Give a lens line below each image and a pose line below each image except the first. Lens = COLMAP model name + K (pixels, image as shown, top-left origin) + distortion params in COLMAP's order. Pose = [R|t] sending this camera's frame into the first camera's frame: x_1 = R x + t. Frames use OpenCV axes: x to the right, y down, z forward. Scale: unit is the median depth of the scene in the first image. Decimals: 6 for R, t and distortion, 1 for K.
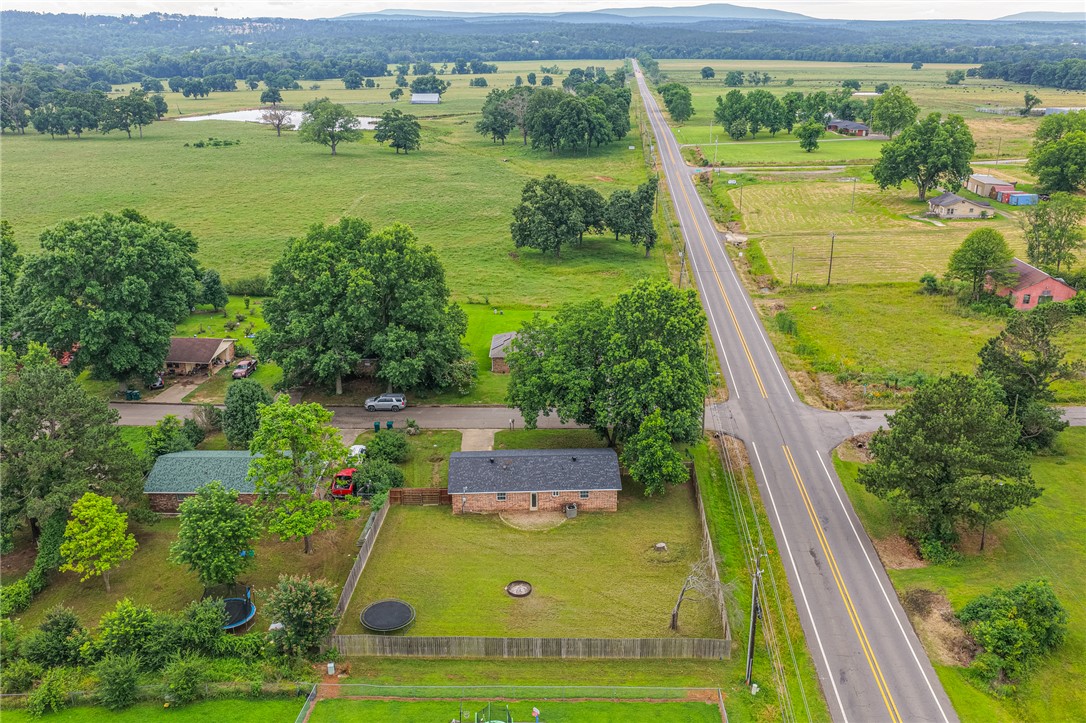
lens RADIAL K [[901.6, 0, 545.6], [0, 901.6, 369.3], [0, 0, 1]] dist [-0.013049, 0.034885]
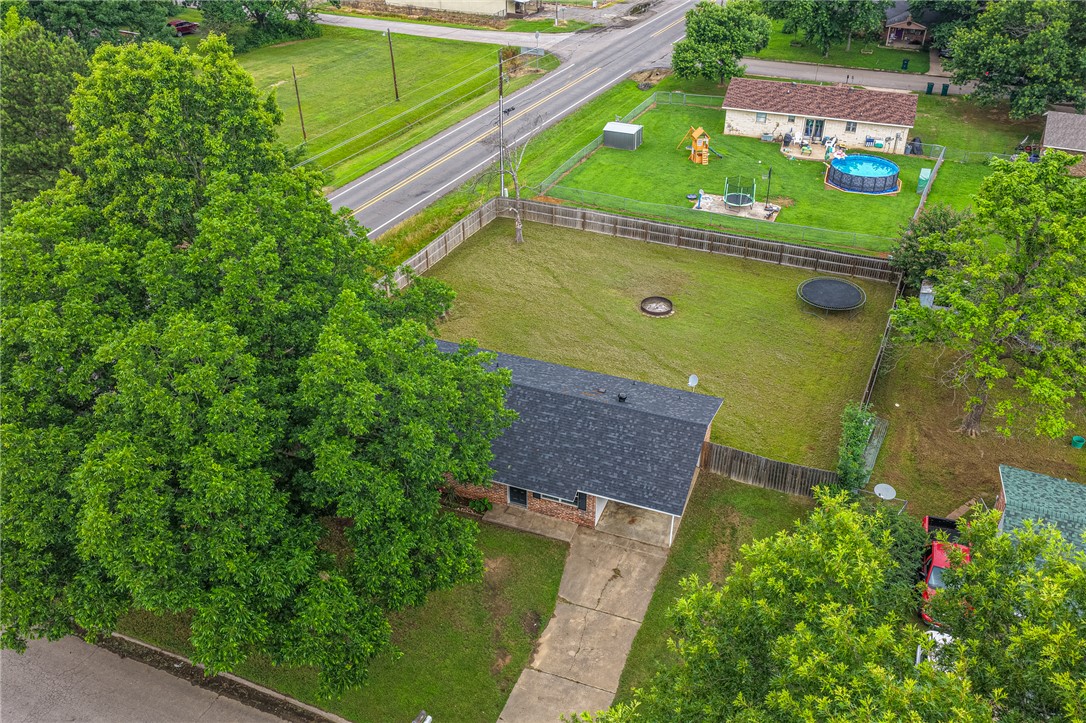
lens RADIAL K [[901.6, 0, 546.6], [0, 901.6, 363.9], [0, 0, 1]] dist [-0.013049, 0.034885]
pose [[-0.918616, -0.213790, 0.332323, -0.145614], [0.137642, 0.615214, 0.776252, -0.235568], [-0.370405, 0.758819, -0.535719, 1.032084]]
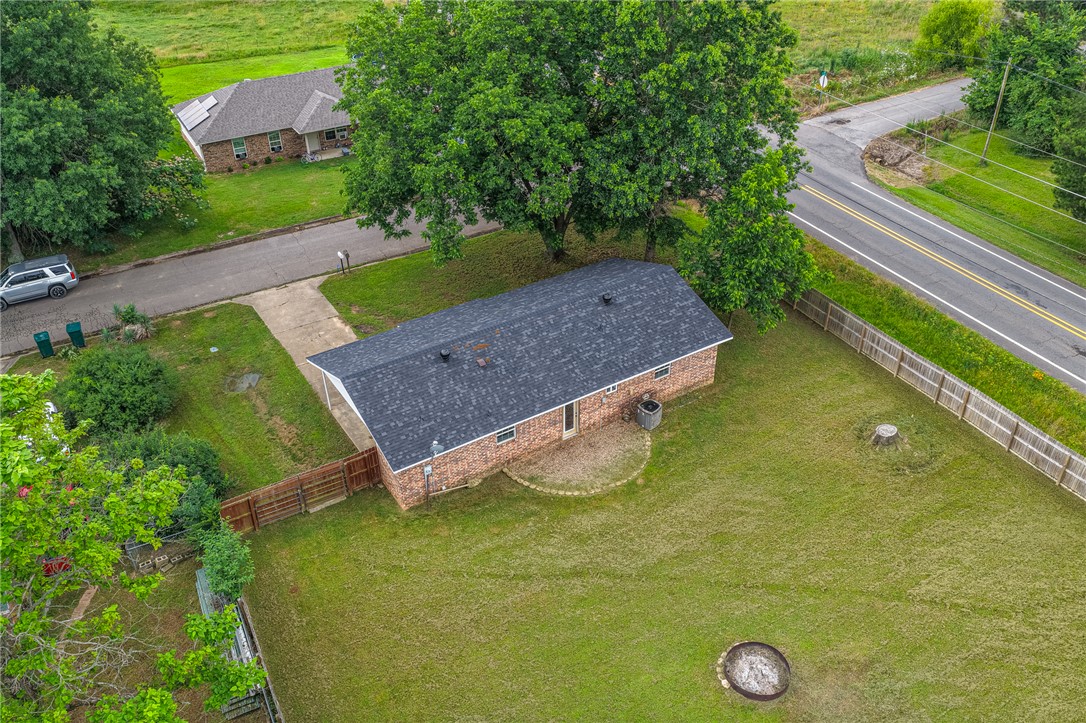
lens RADIAL K [[901.6, 0, 547.0], [0, 901.6, 366.5], [0, 0, 1]] dist [-0.013049, 0.034885]
pose [[0.864016, -0.289834, 0.411671, -0.156312], [0.184525, 0.943078, 0.276686, 0.000370], [-0.468431, -0.163097, 0.868316, 0.508180]]
